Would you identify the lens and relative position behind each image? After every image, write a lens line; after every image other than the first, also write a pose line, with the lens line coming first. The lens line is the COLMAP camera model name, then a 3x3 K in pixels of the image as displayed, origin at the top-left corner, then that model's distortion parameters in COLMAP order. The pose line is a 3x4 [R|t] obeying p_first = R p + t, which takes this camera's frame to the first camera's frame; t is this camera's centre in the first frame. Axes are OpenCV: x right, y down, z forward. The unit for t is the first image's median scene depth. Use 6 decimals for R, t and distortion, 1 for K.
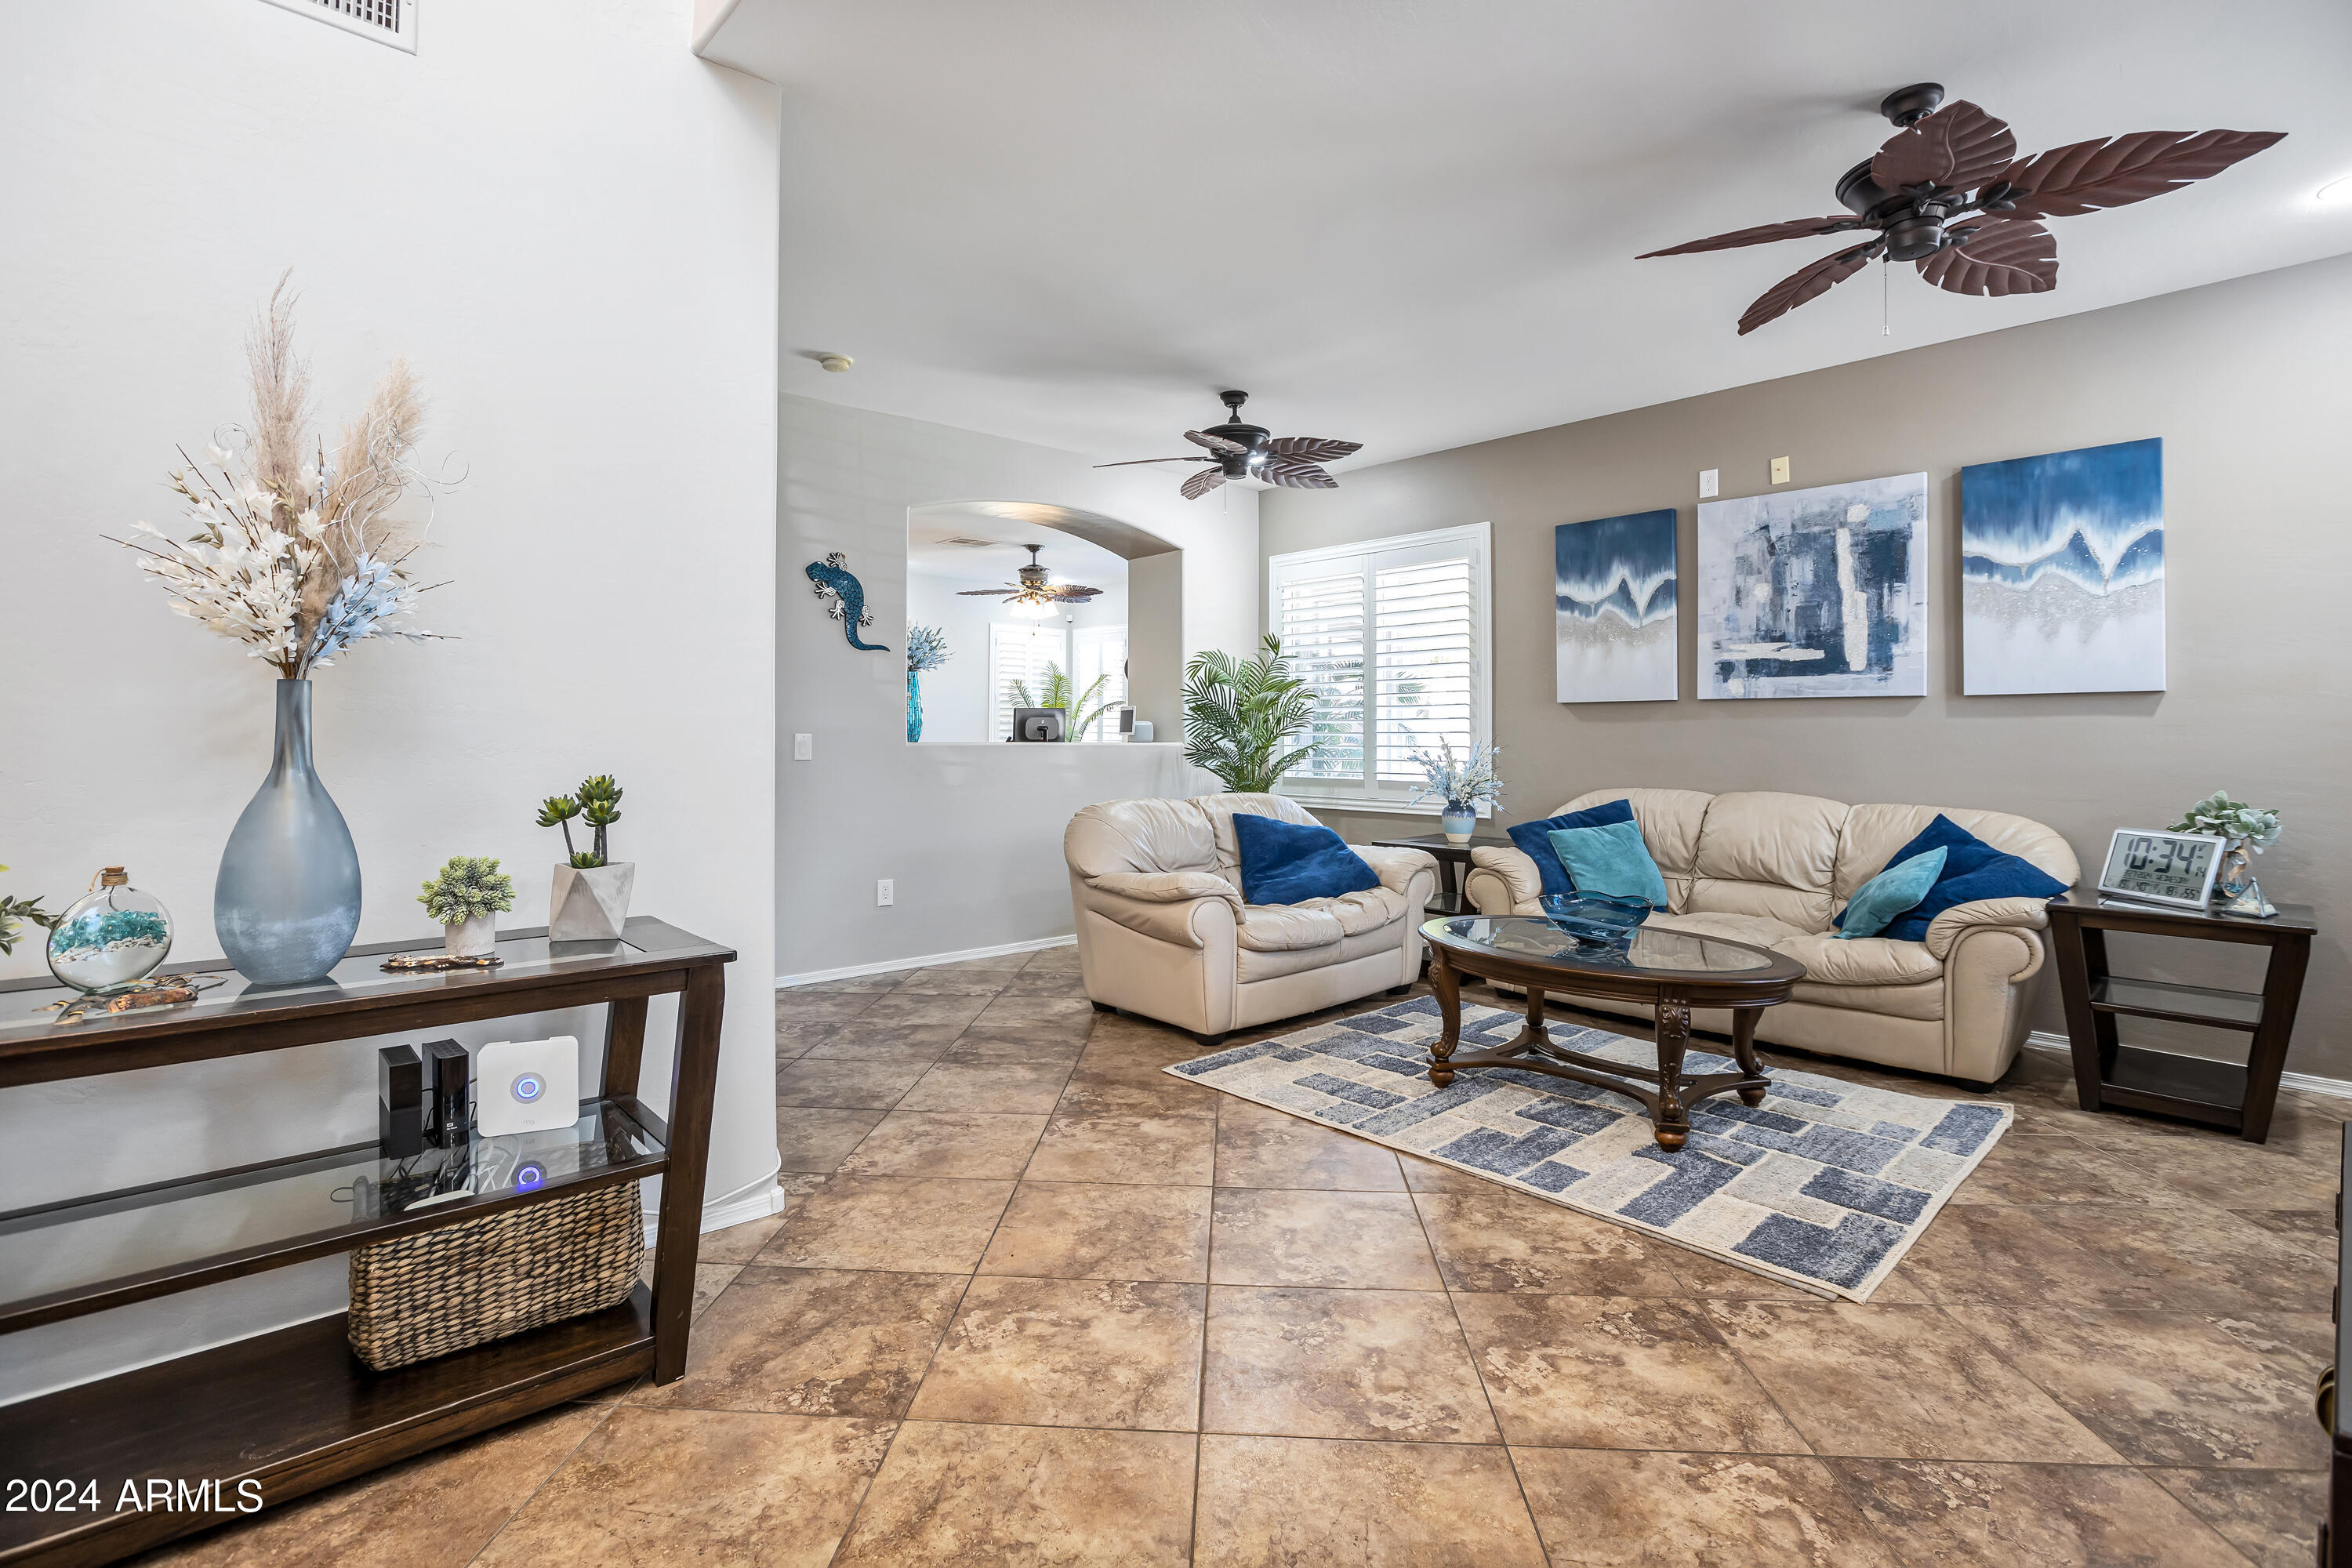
lens RADIAL K [[1092.5, 0, 1174.5], [0, 1092.5, 735.7], [0, 0, 1]] dist [-0.029088, 0.008965]
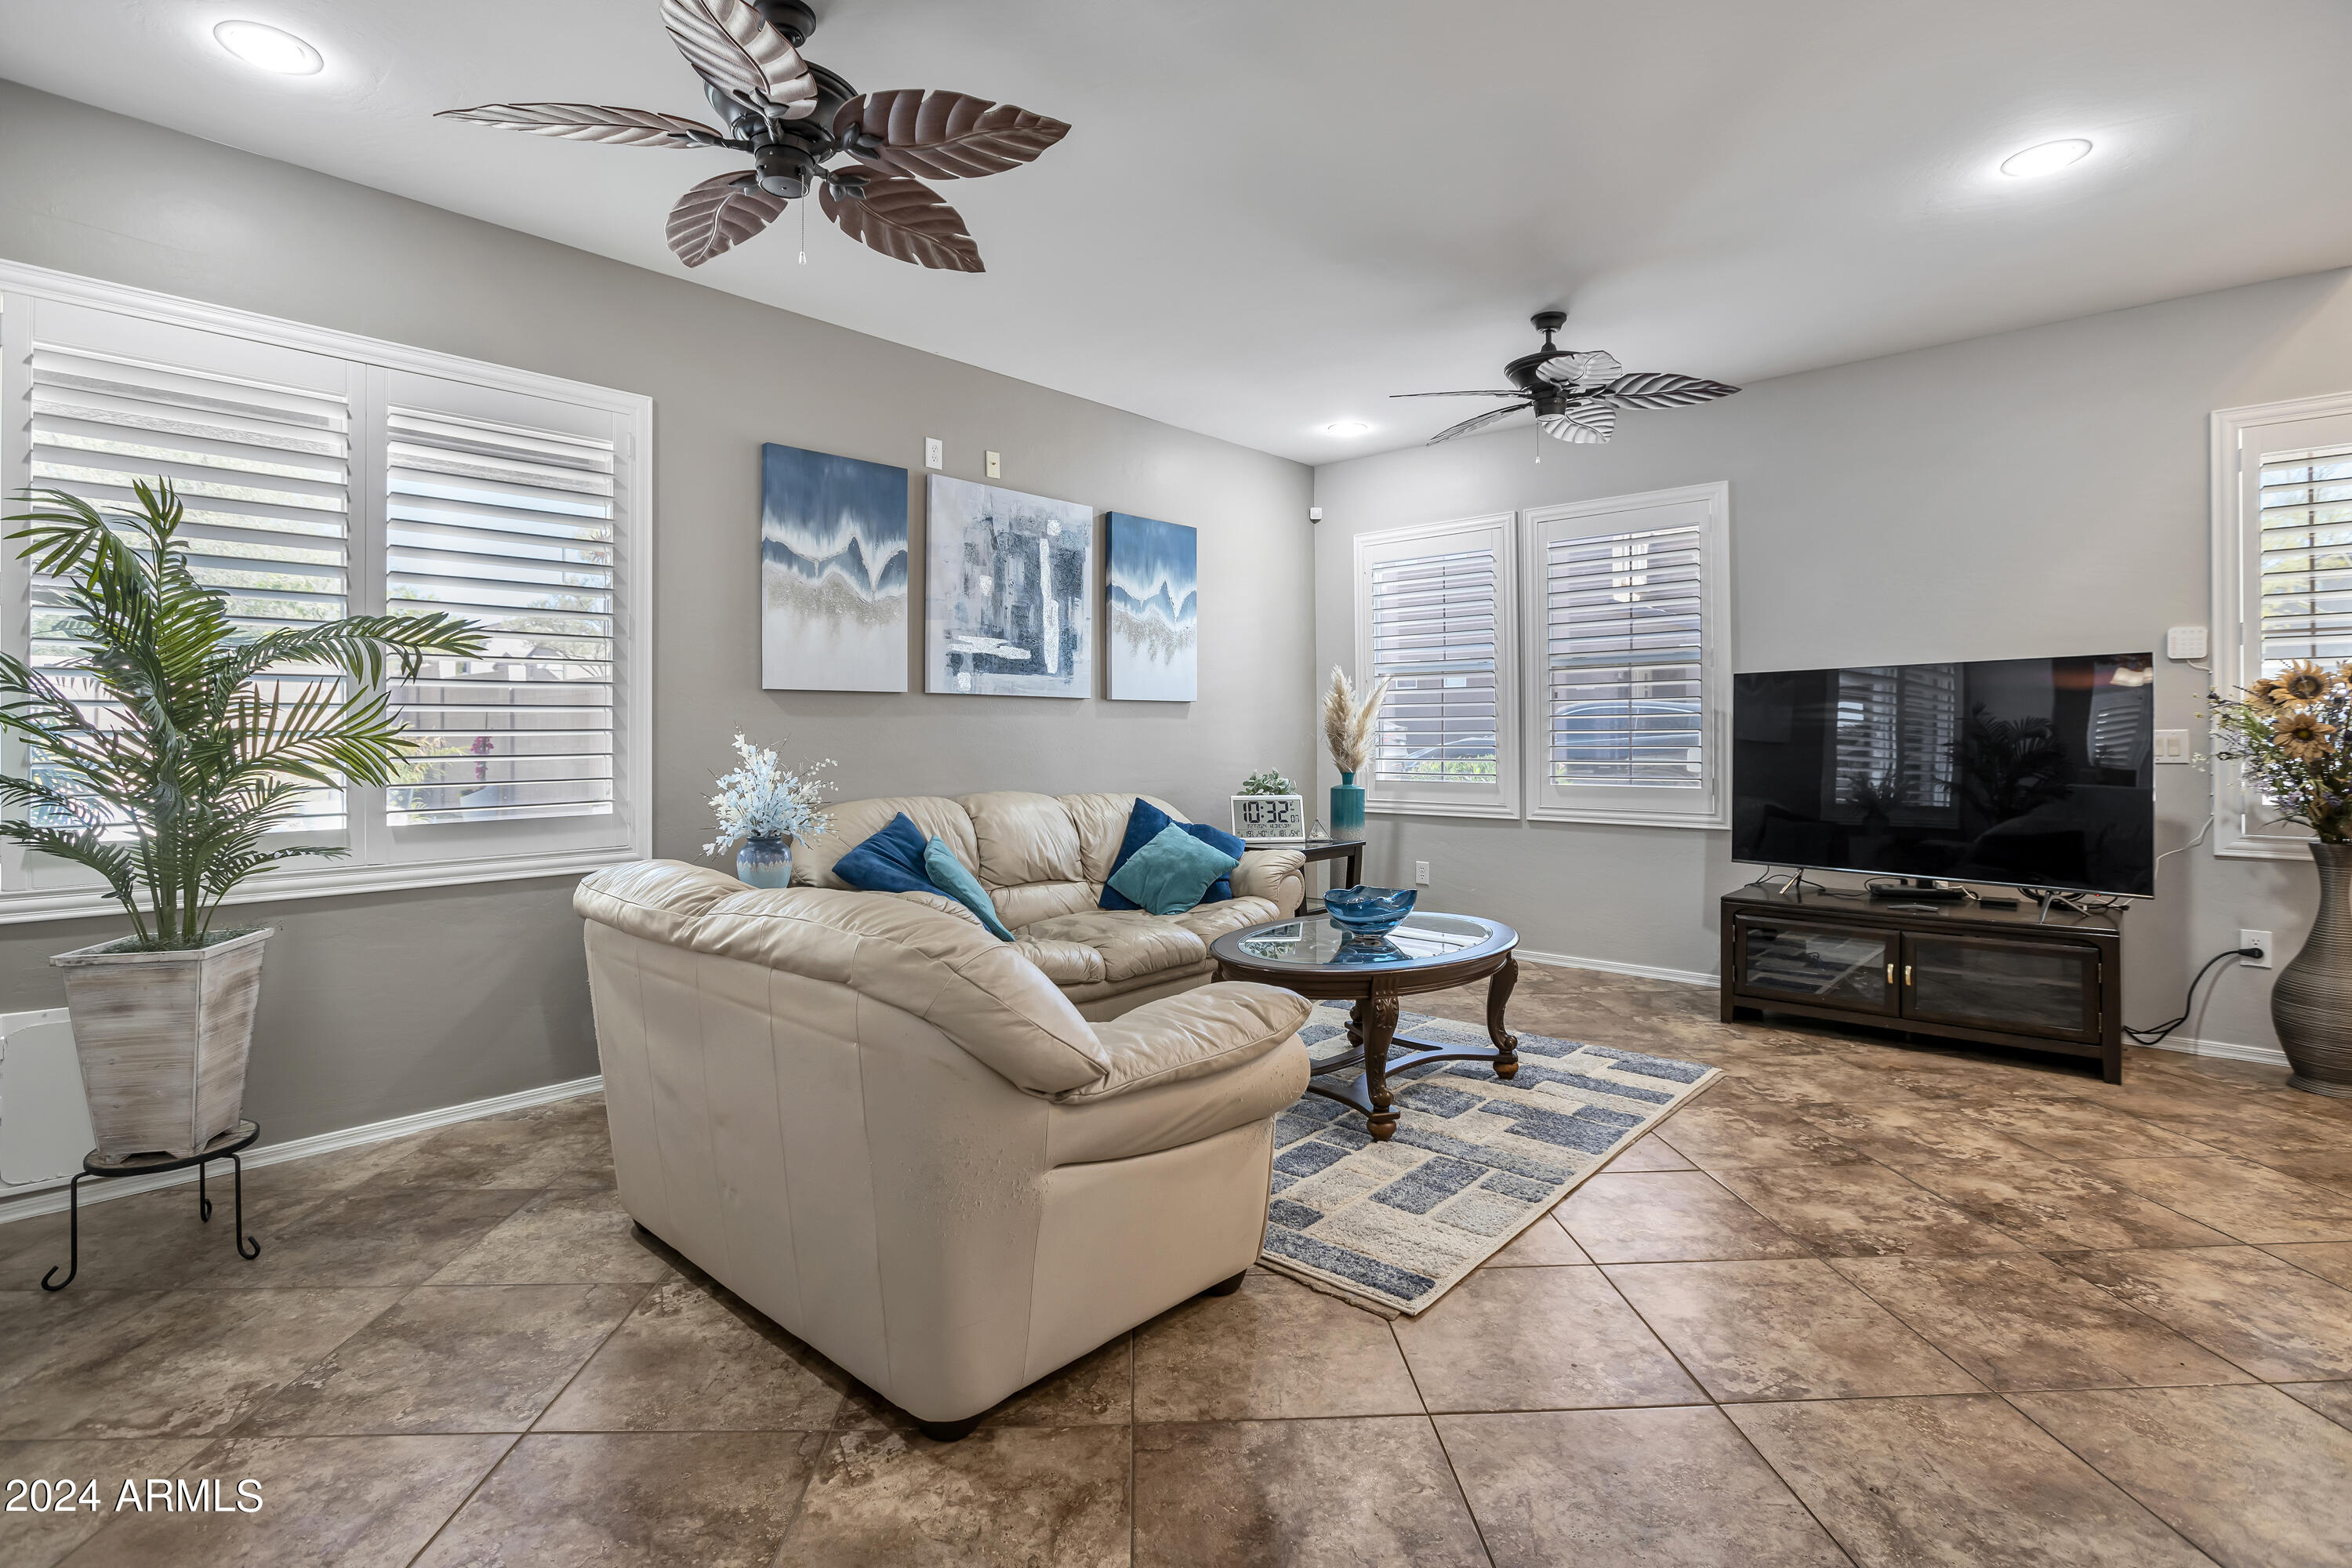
lens RADIAL K [[1092.5, 0, 1174.5], [0, 1092.5, 735.7], [0, 0, 1]] dist [-0.029088, 0.008965]
pose [[-0.089289, -0.008445, 0.995970, -0.457253], [0.002391, 0.999959, 0.008694, -0.005987], [-0.996003, 0.003158, -0.089265, 0.943746]]
